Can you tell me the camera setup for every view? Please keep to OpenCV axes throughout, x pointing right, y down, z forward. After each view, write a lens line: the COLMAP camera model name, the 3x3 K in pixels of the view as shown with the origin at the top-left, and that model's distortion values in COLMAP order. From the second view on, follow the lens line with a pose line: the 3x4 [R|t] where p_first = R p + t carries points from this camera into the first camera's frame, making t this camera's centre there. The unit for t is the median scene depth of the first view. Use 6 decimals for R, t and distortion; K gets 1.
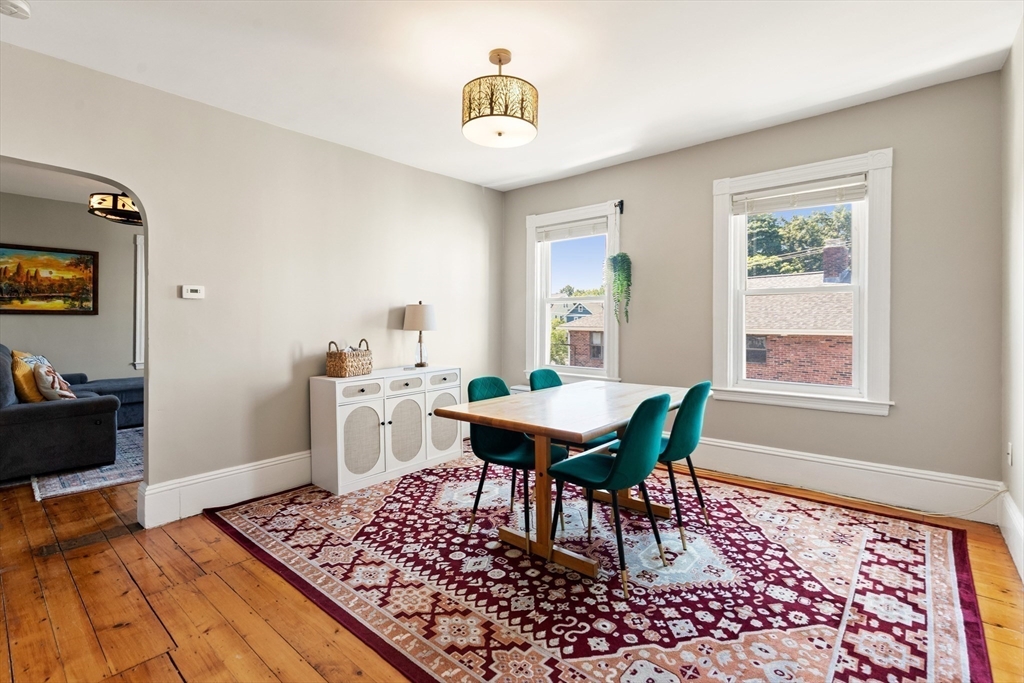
lens RADIAL K [[463.7, 0, 519.3], [0, 463.7, 323.9], [0, 0, 1]] dist [0.014258, -0.003152]
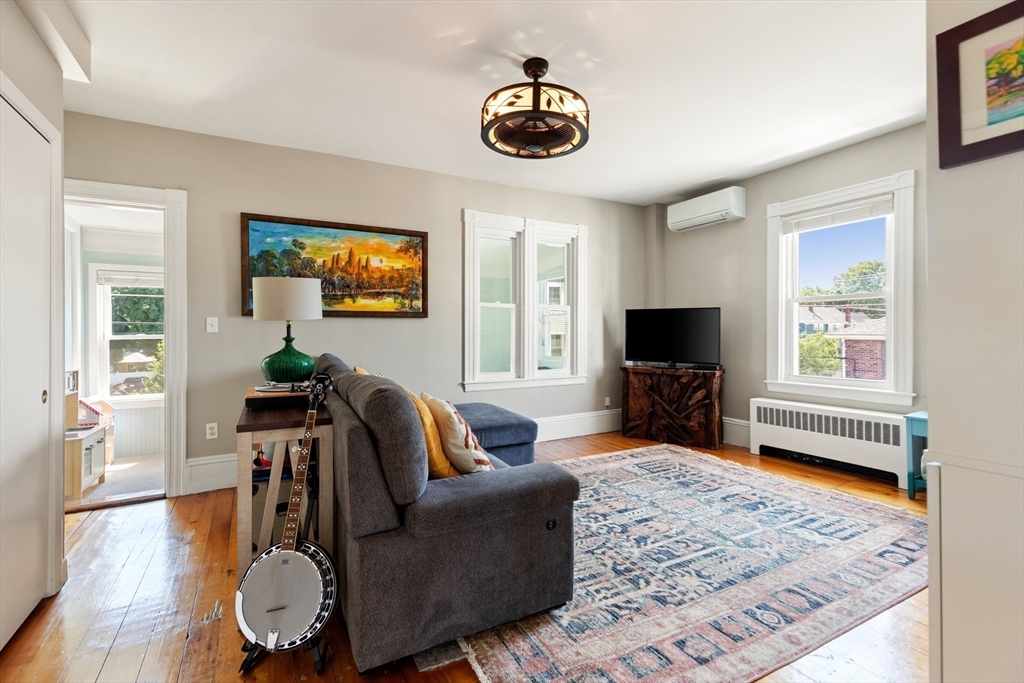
lens RADIAL K [[463.7, 0, 520.9], [0, 463.7, 336.4], [0, 0, 1]] dist [0.014258, -0.003152]
pose [[0.942691, -0.004157, -0.333642, -0.544326], [0.006101, 0.999970, 0.004781, 0.007670], [0.333613, -0.006543, 0.942688, 0.379533]]
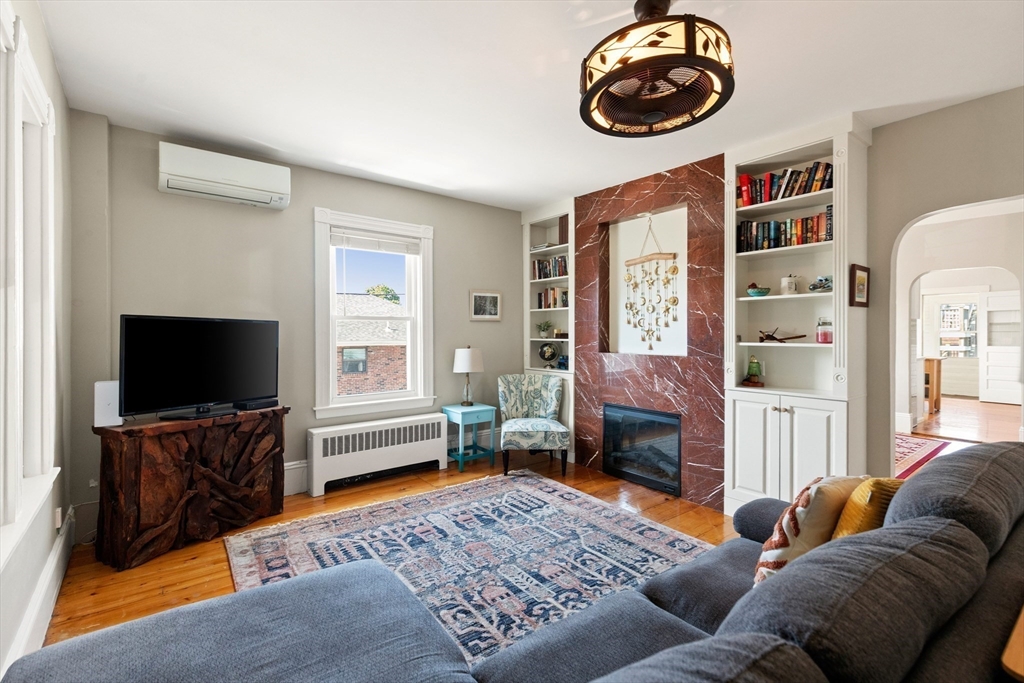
lens RADIAL K [[463.7, 0, 507.2], [0, 463.7, 334.7], [0, 0, 1]] dist [0.014258, -0.003152]
pose [[0.200082, -0.003373, 0.979773, -1.045361], [0.004079, 0.999988, 0.002610, -0.020487], [-0.979771, 0.003474, 0.200093, 0.860521]]
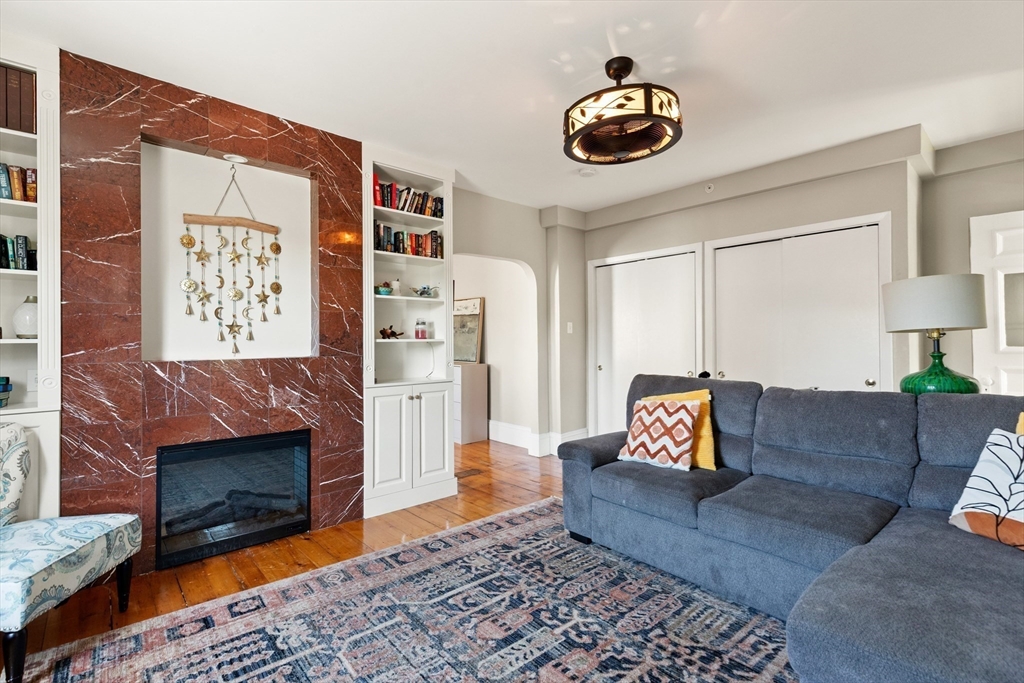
lens RADIAL K [[463.7, 0, 512.0], [0, 463.7, 337.8], [0, 0, 1]] dist [0.014258, -0.003152]
pose [[-0.991143, 0.004459, 0.132724, -0.639343], [0.004707, 0.999988, 0.001556, -0.009368], [-0.132715, 0.002167, -0.991152, 1.272905]]
